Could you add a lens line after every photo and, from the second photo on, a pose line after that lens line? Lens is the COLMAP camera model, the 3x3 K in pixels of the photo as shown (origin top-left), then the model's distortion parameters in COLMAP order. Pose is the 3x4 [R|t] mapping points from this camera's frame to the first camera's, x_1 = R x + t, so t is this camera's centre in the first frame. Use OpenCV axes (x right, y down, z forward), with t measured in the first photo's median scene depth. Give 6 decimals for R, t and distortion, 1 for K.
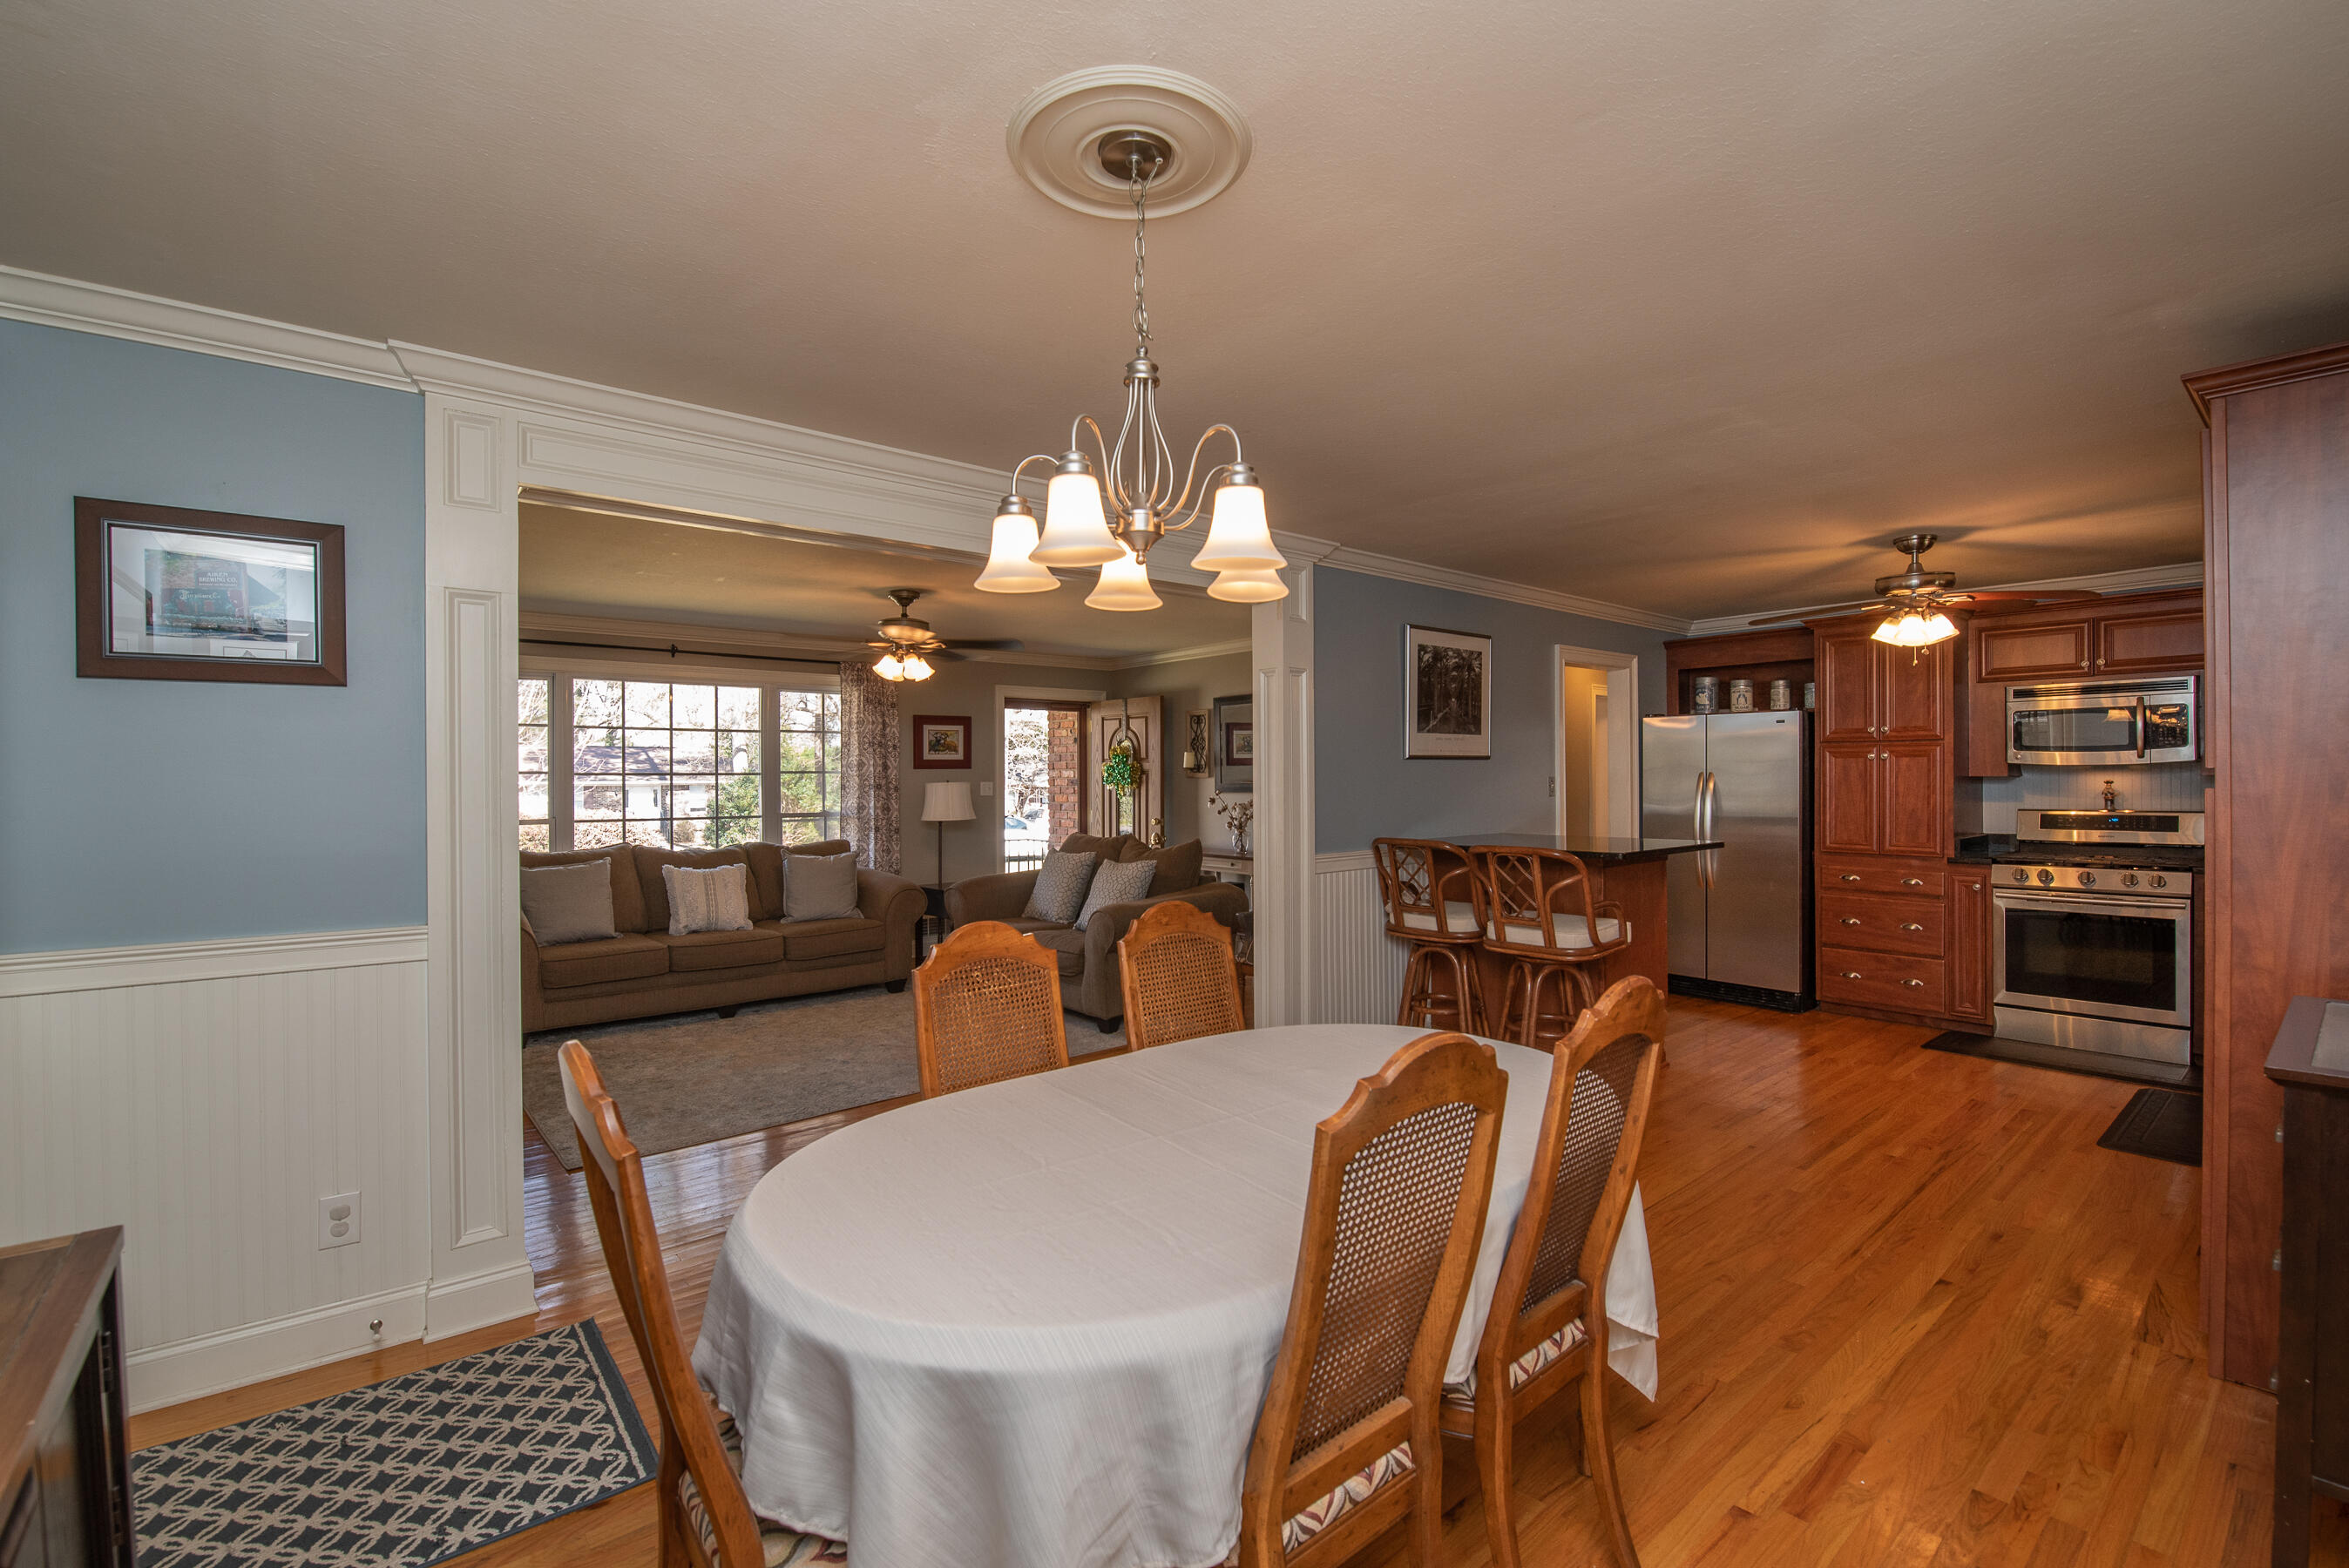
lens RADIAL K [[1019.0, 0, 1174.5], [0, 1019.0, 784.0], [0, 0, 1]] dist [-0.016142, -0.000426]
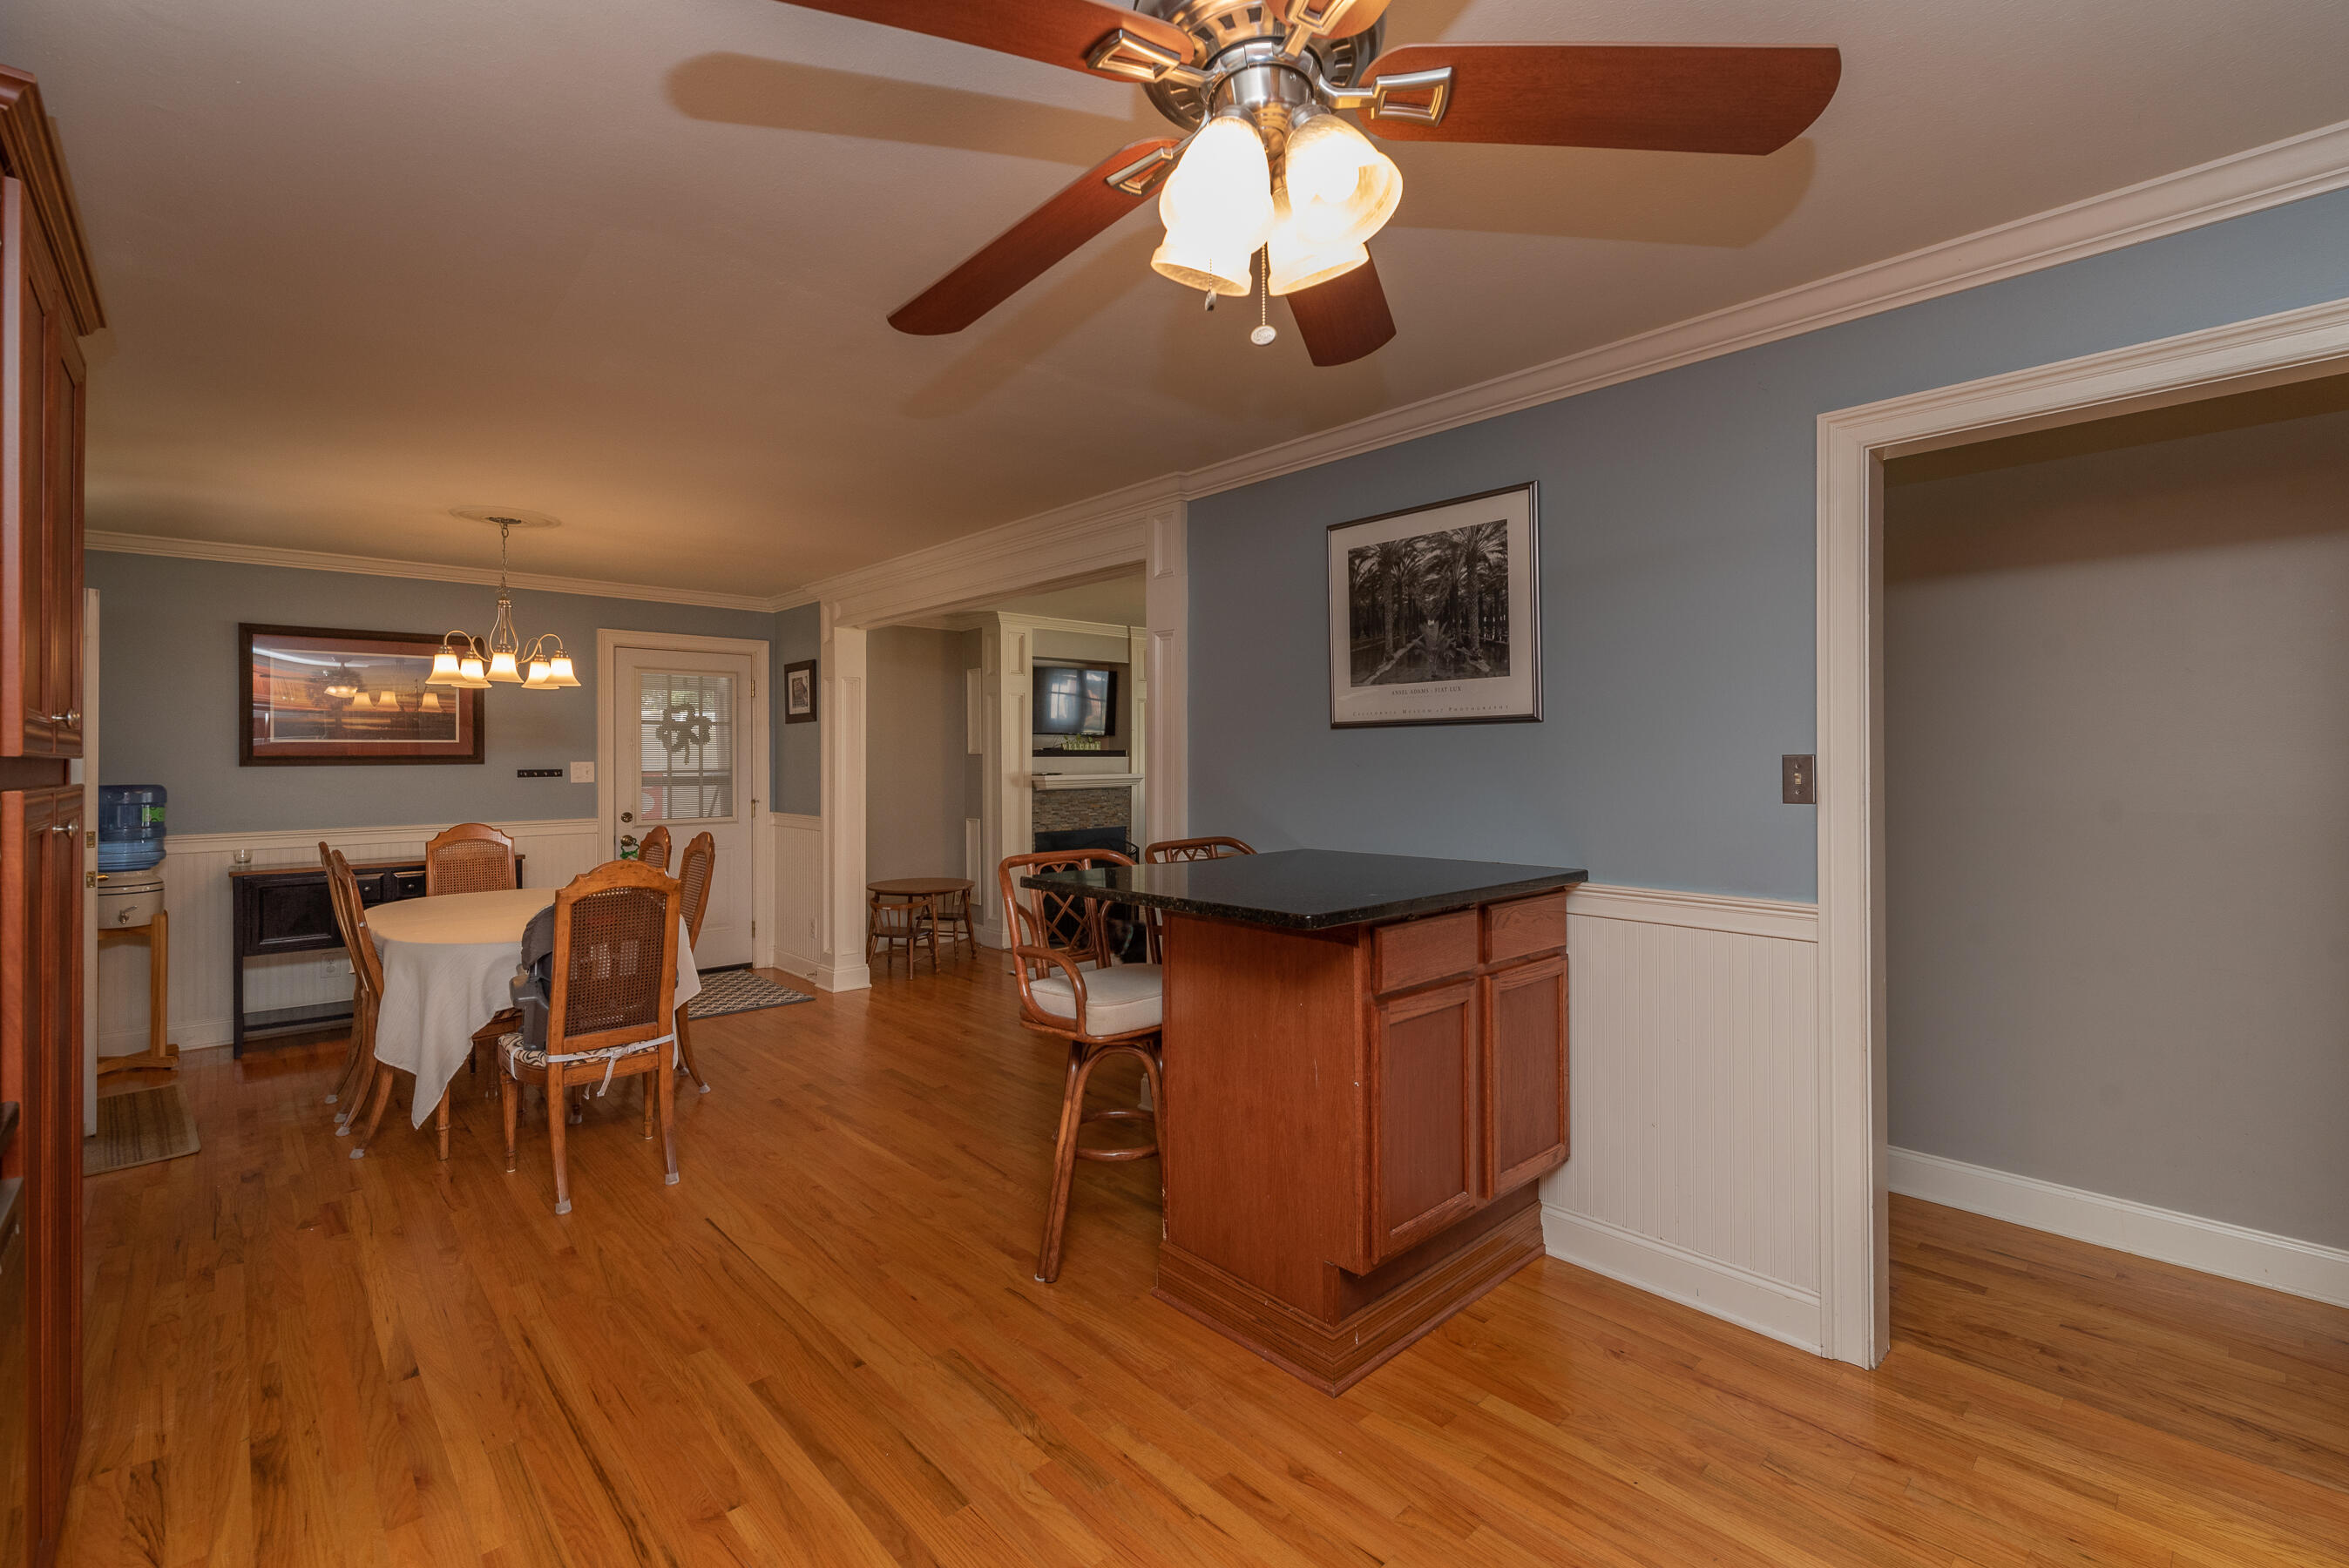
lens RADIAL K [[1023.9, 0, 1177.6], [0, 1023.9, 751.9], [0, 0, 1]] dist [0.002046, 0.000076]
pose [[0.057676, 0.001402, -0.998334, 1.477235], [0.002500, 0.999996, 0.001548, -0.016574], [0.998332, -0.002585, 0.057672, 1.420502]]
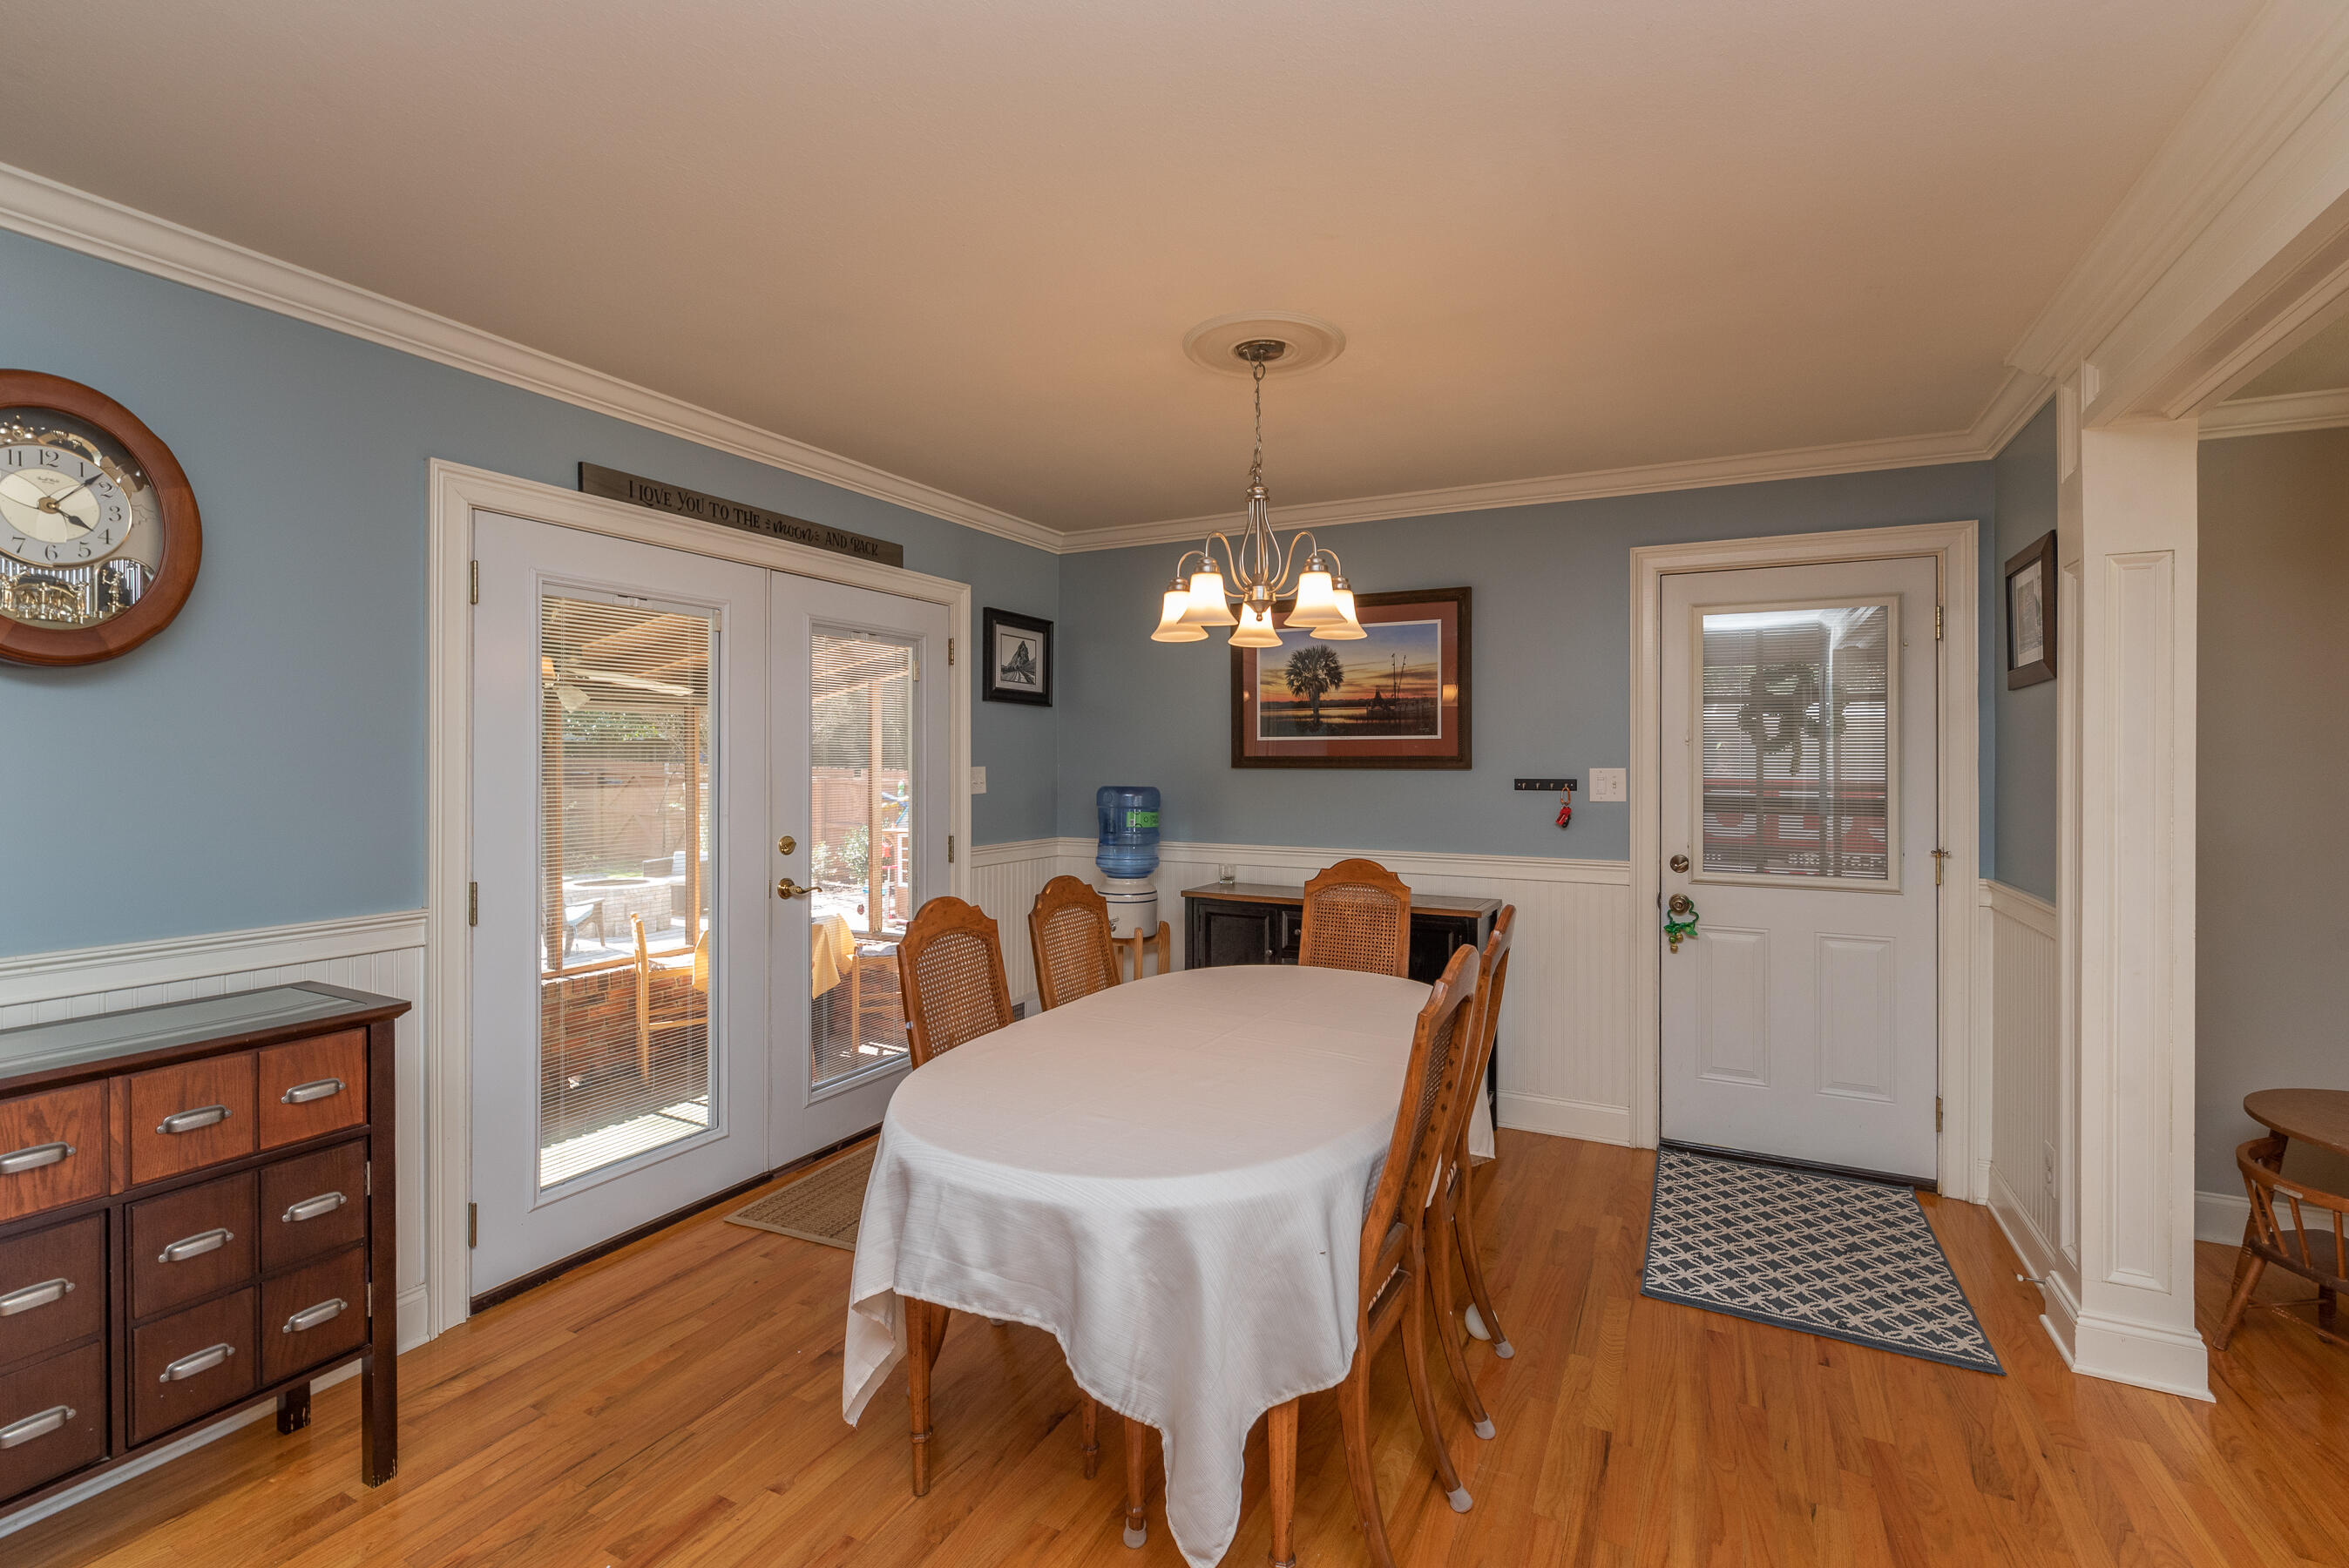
lens RADIAL K [[1023.9, 0, 1177.6], [0, 1023.9, 751.9], [0, 0, 1]] dist [0.002046, 0.000076]
pose [[-0.918006, 0.004027, -0.396546, 0.383758], [0.003558, 0.999992, 0.001918, -0.020697], [0.396550, 0.000350, -0.918013, 1.309646]]
